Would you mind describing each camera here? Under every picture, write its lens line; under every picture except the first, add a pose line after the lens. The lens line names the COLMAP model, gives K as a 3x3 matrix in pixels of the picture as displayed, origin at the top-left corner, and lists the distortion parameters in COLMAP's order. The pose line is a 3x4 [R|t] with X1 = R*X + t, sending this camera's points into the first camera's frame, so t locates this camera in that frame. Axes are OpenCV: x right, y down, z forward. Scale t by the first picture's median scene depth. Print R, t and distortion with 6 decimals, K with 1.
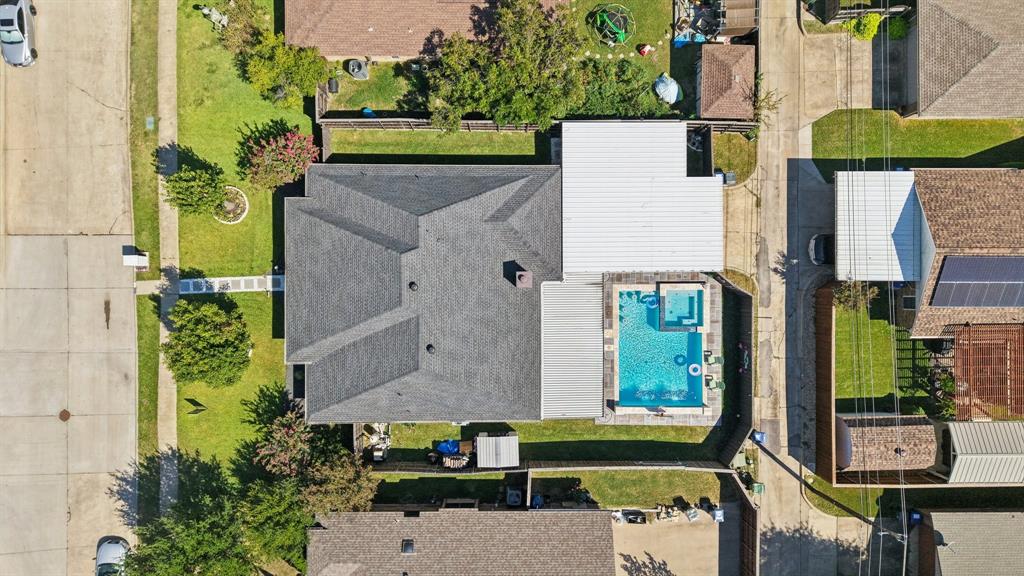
lens RADIAL K [[694.6, 0, 512.0], [0, 694.6, 288.0], [0, 0, 1]] dist [0.032746, -0.036649]
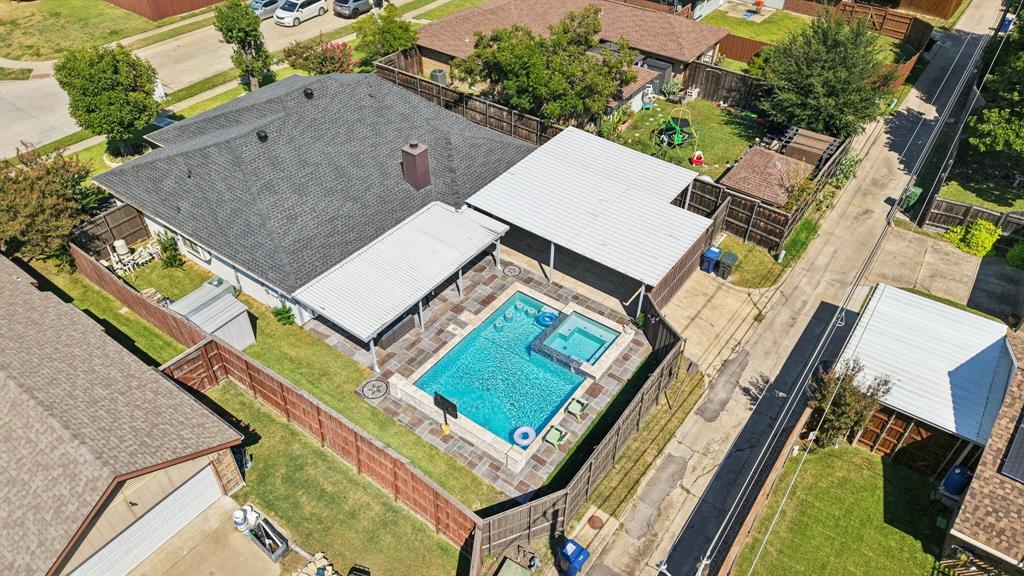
lens RADIAL K [[694.6, 0, 512.0], [0, 694.6, 288.0], [0, 0, 1]] dist [0.032746, -0.036649]
pose [[0.806513, 0.386999, -0.446955, 0.476379], [-0.591008, 0.507662, -0.626888, 0.458375], [-0.015703, 0.769747, 0.638156, 0.573893]]
